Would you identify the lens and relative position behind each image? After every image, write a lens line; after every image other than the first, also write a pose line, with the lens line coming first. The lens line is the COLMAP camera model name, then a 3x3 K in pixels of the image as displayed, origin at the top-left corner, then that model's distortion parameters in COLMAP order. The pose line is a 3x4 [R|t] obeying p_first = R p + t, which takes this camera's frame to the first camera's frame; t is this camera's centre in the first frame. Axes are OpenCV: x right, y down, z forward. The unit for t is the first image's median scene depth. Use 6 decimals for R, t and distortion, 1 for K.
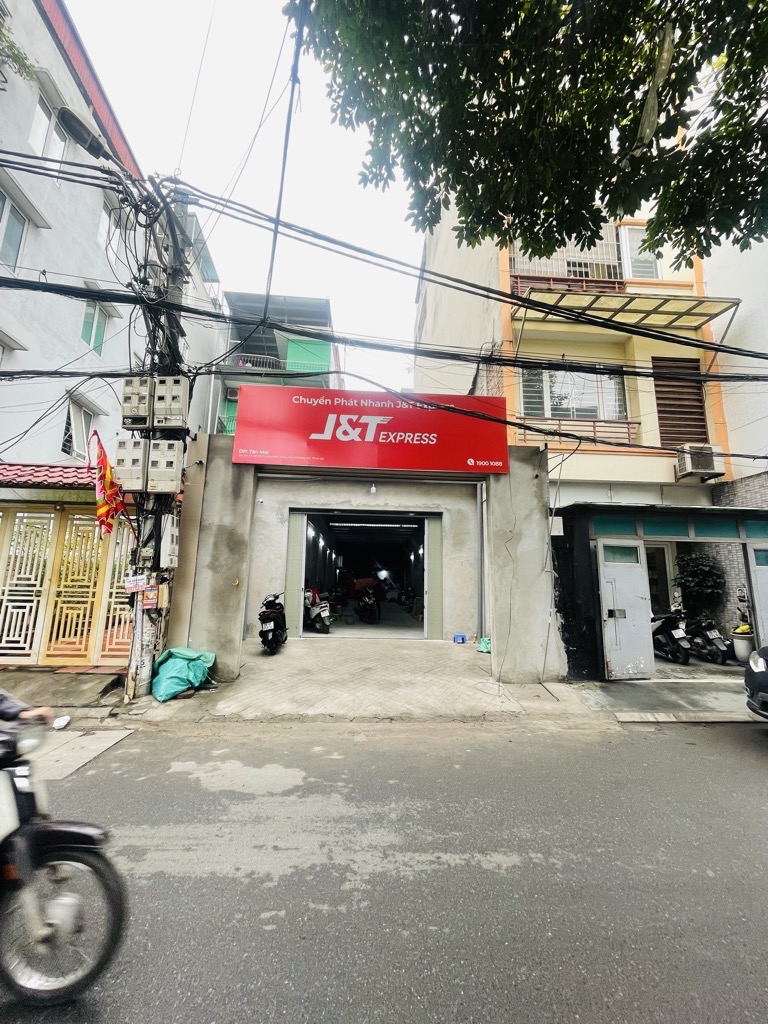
lens RADIAL K [[410.6, 0, 384.0], [0, 410.6, 512.0], [0, 0, 1]] dist [-0.000044, -0.000260]
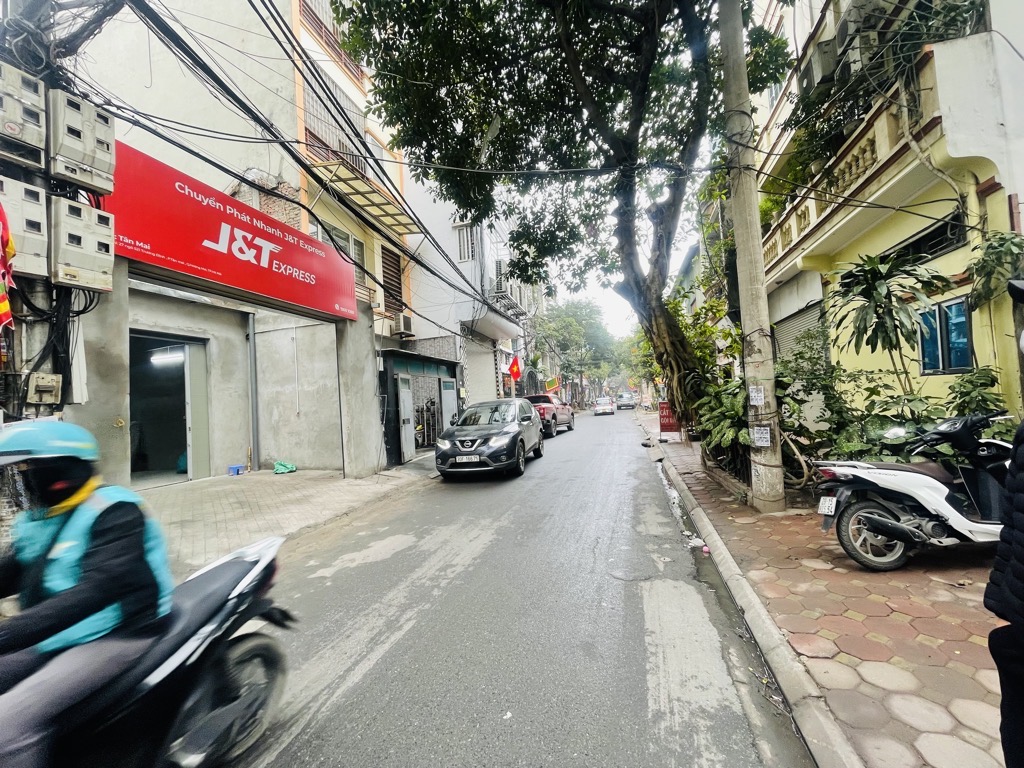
lens RADIAL K [[410.6, 0, 512.0], [0, 410.6, 384.0], [0, 0, 1]] dist [-0.000044, -0.000260]
pose [[0.321212, -0.000763, 0.947007, -0.792115], [-0.088624, 0.995587, 0.030862, 0.020190], [-0.942851, -0.093841, 0.319727, 0.125108]]
